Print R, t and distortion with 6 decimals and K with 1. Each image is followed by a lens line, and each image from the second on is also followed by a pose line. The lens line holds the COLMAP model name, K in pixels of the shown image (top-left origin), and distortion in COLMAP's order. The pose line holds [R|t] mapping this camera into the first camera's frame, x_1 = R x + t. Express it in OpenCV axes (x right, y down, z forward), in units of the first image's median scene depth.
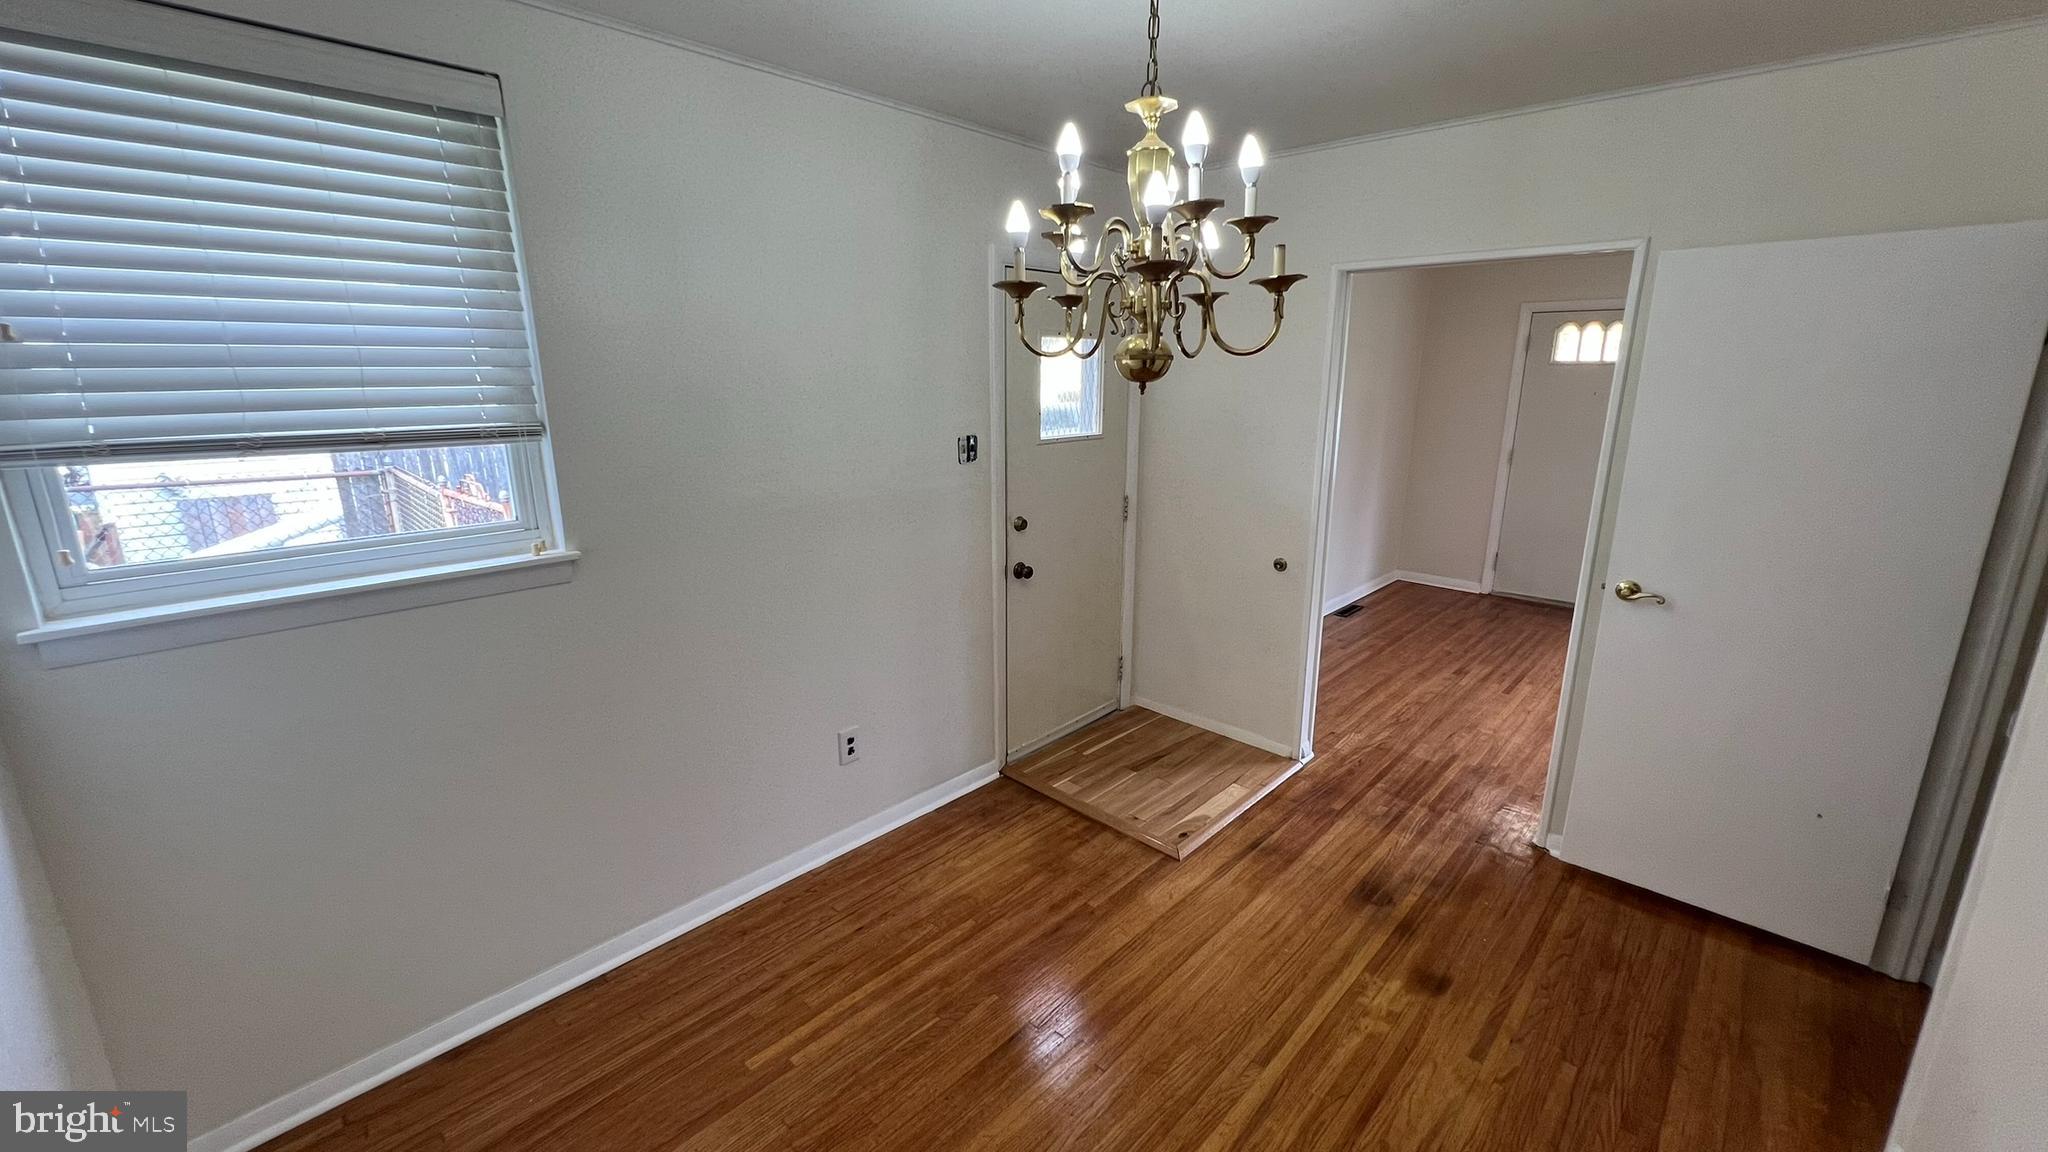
lens RADIAL K [[825.2, 0, 1024.3], [0, 825.2, 573.3], [0, 0, 1]] dist [-0.001113, 0.000231]
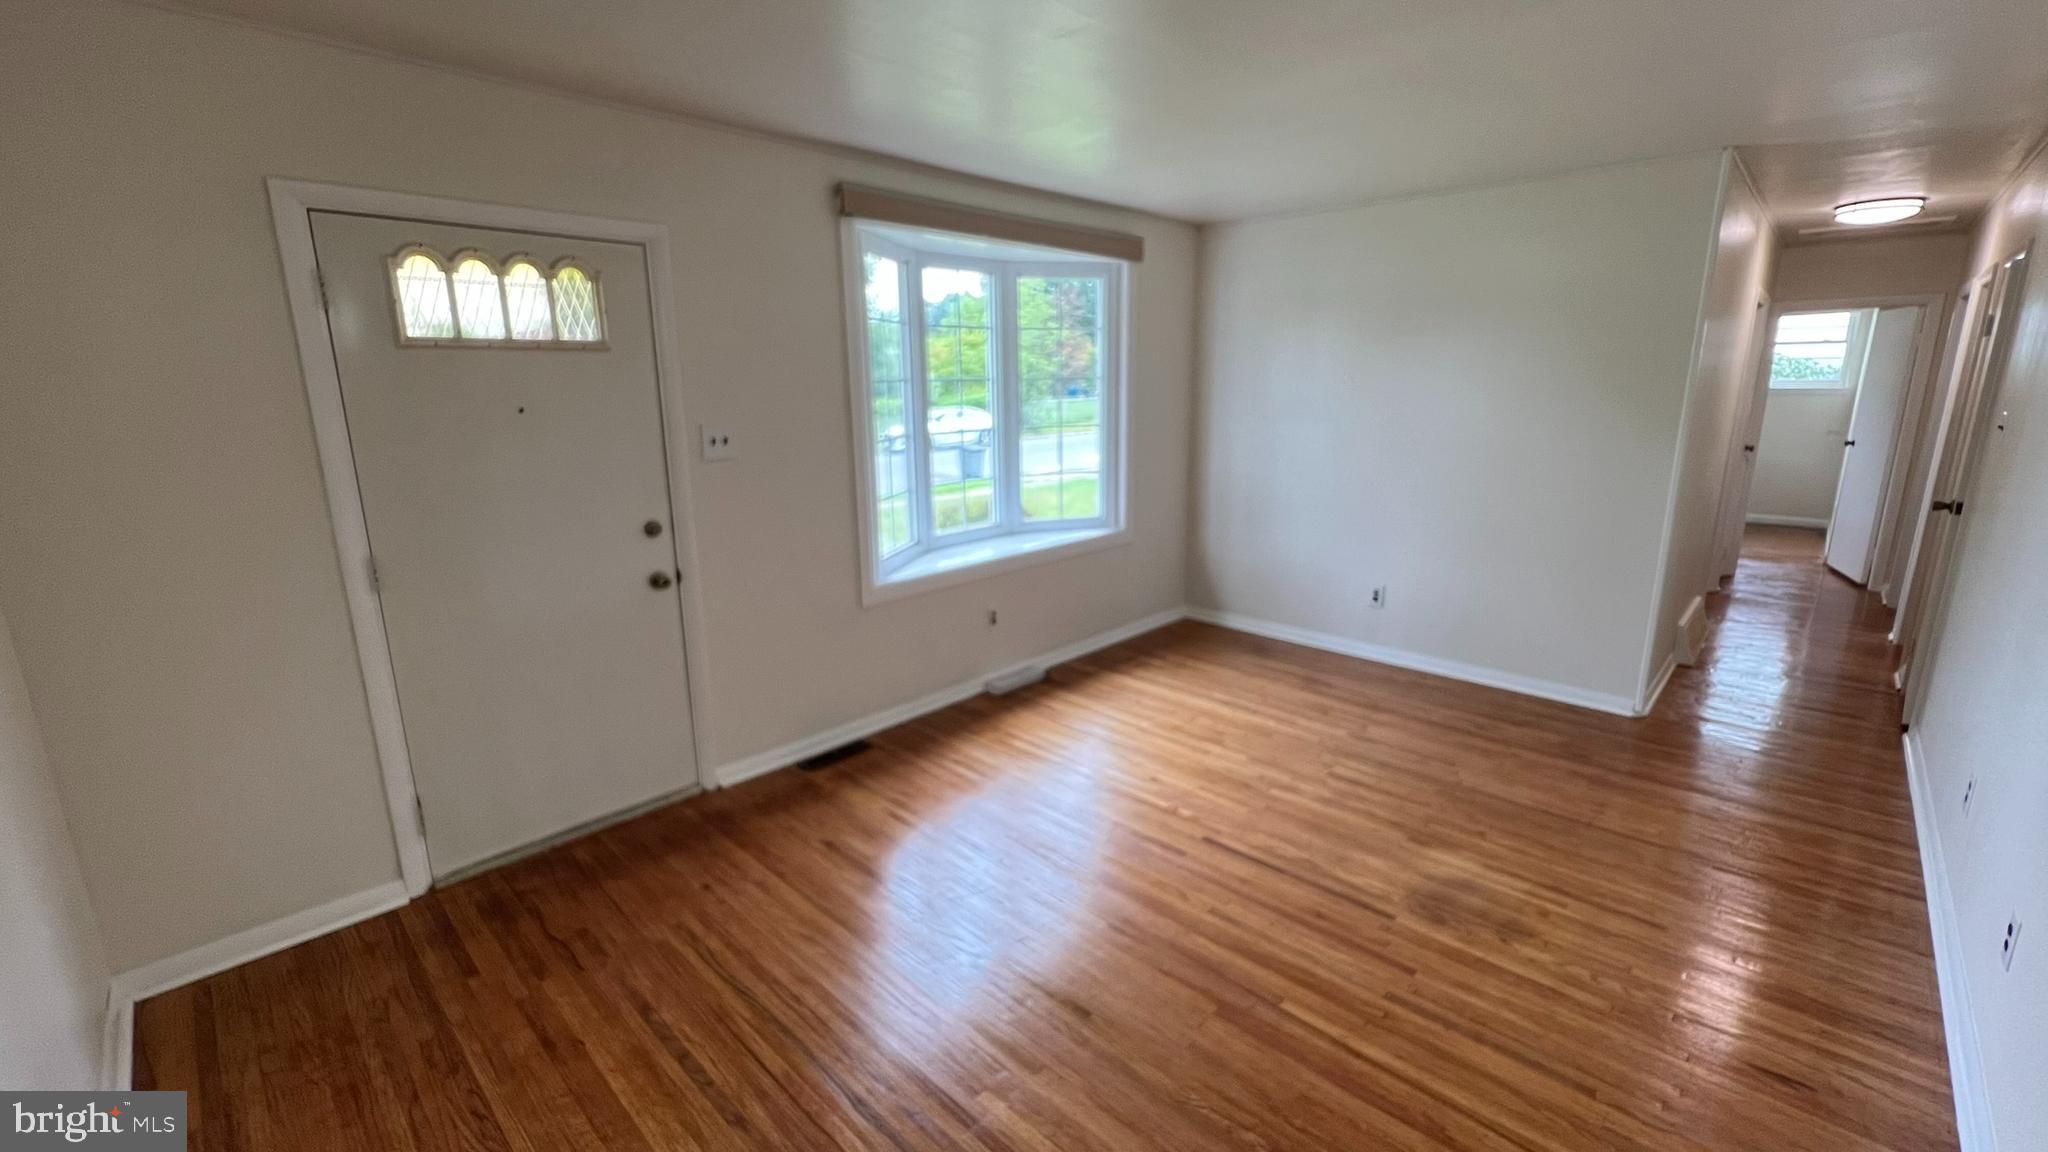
lens RADIAL K [[840.1, 0, 1018.6], [0, 840.1, 561.0], [0, 0, 1]] dist [-0.001519, 0.000001]
pose [[0.007617, -0.216264, 0.976305, 0.422924], [0.249093, 0.945968, 0.207601, -0.337767], [-0.968450, 0.241609, 0.061075, 1.475590]]
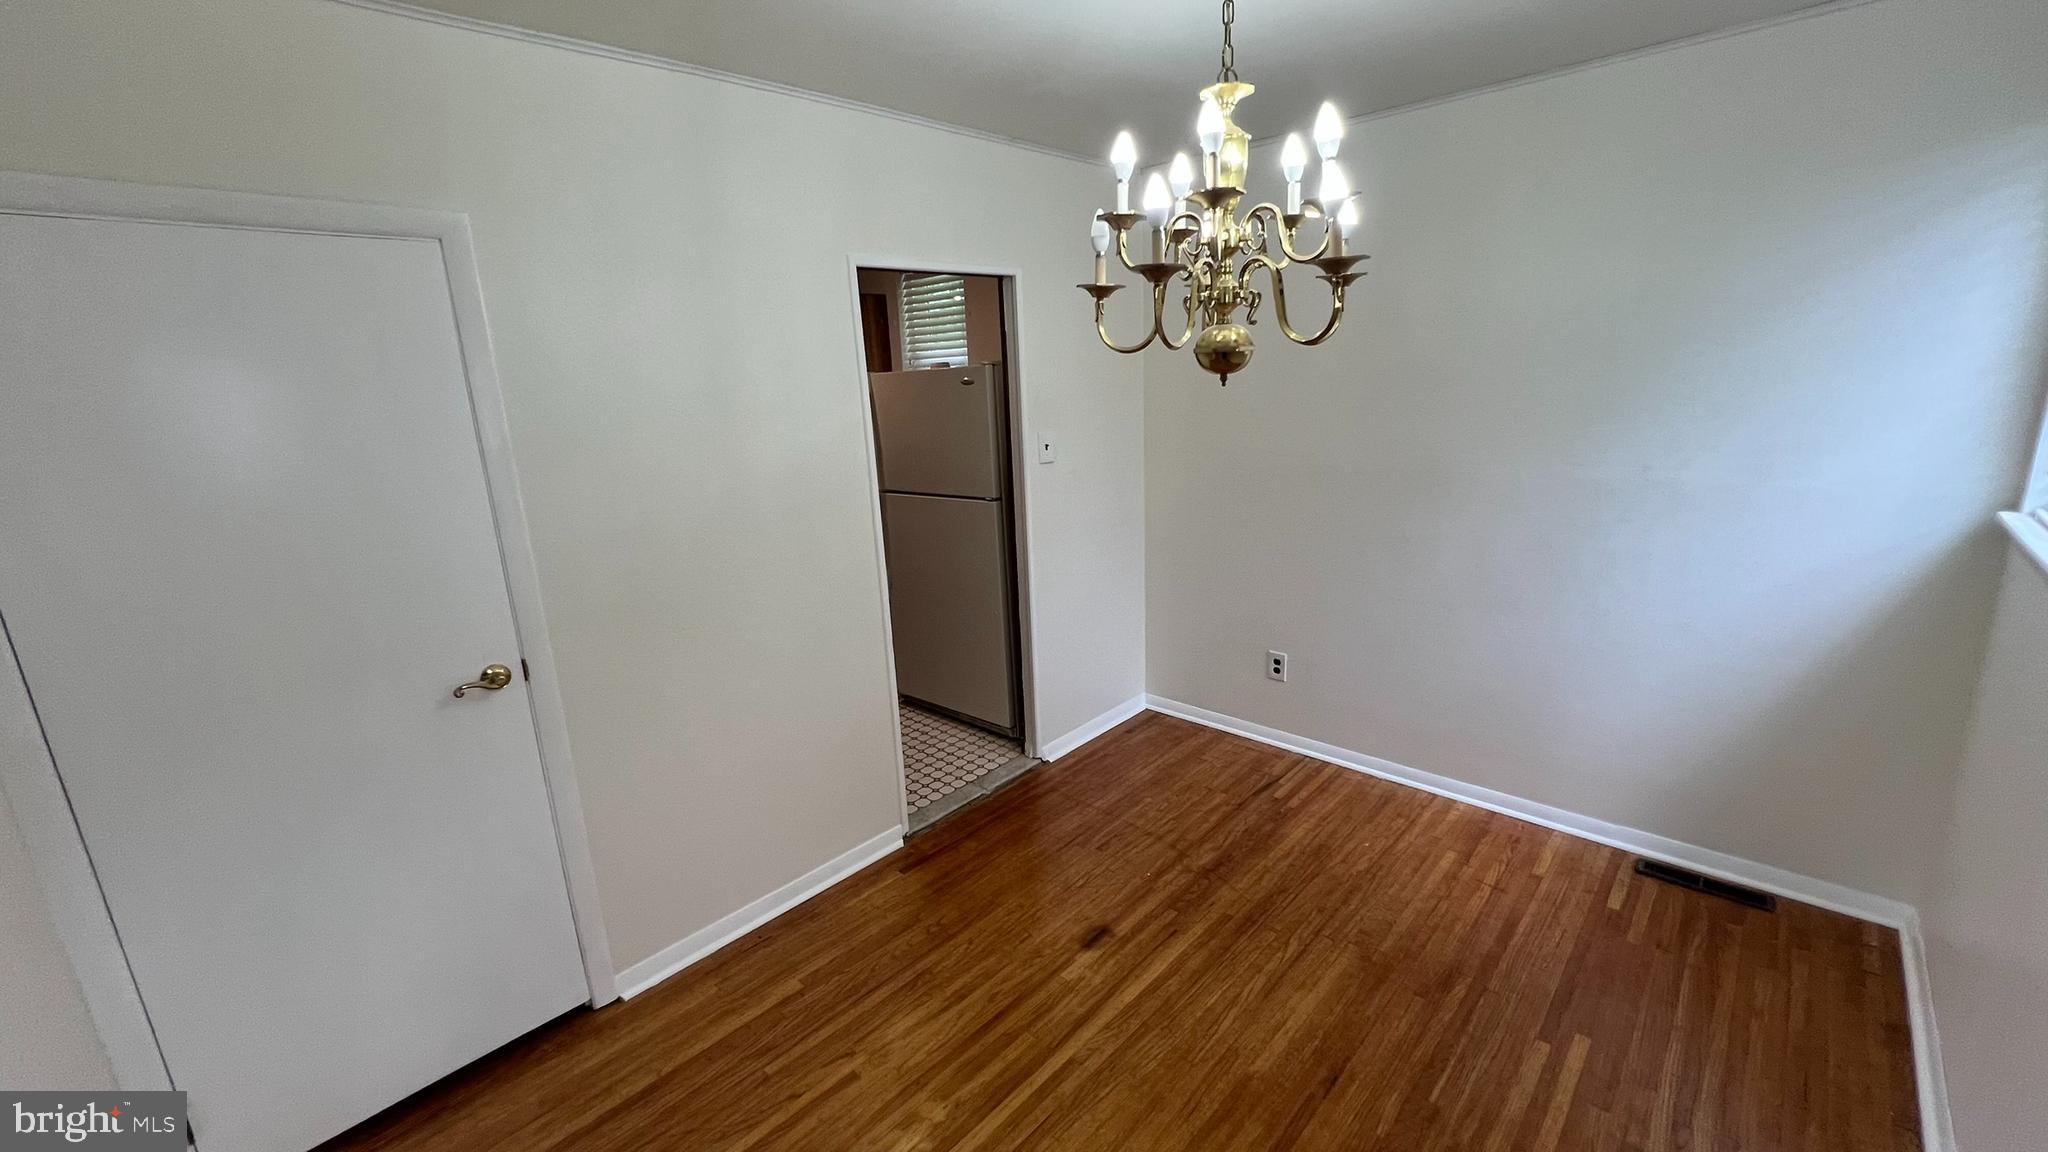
lens RADIAL K [[825.2, 0, 1024.3], [0, 825.2, 573.3], [0, 0, 1]] dist [-0.001113, 0.000231]
pose [[-0.998967, 0.043292, 0.013793, 0.232568], [0.044734, 0.883956, 0.465424, -0.303233], [0.007956, 0.465561, -0.884980, 1.221961]]
